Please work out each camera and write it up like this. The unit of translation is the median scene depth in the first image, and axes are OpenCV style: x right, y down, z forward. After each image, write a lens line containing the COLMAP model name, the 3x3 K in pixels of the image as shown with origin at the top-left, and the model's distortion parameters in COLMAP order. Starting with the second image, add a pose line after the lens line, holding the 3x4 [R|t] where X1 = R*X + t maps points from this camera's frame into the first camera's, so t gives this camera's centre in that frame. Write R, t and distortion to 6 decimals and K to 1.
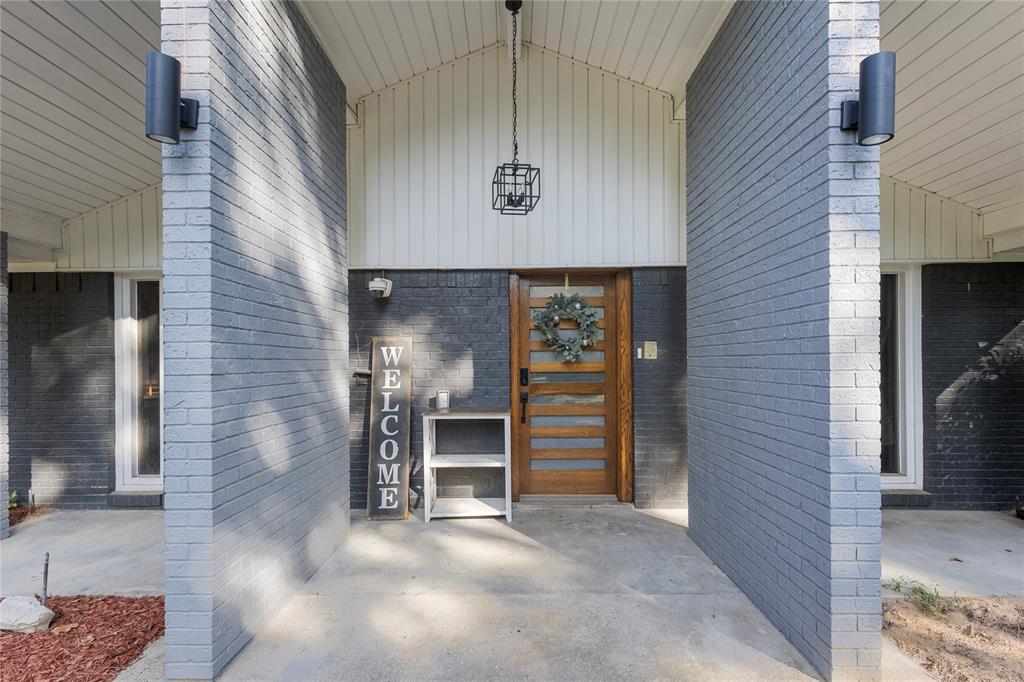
lens RADIAL K [[478.3, 0, 510.6], [0, 478.3, 344.4], [0, 0, 1]] dist [0.001479, 0.000014]
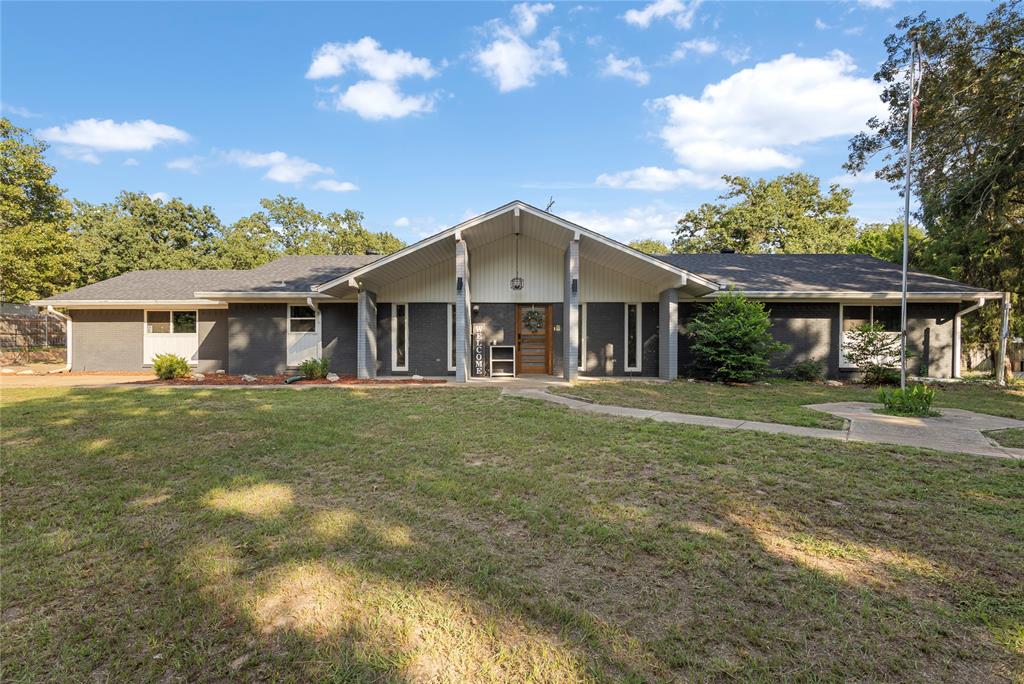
lens RADIAL K [[478.3, 0, 510.6], [0, 478.3, 345.4], [0, 0, 1]] dist [0.001479, 0.000014]
pose [[0.999964, 0.008461, 0.000994, -0.034002], [-0.008484, 0.999652, 0.024976, 0.051597], [-0.000782, -0.024984, 0.999688, -2.282472]]
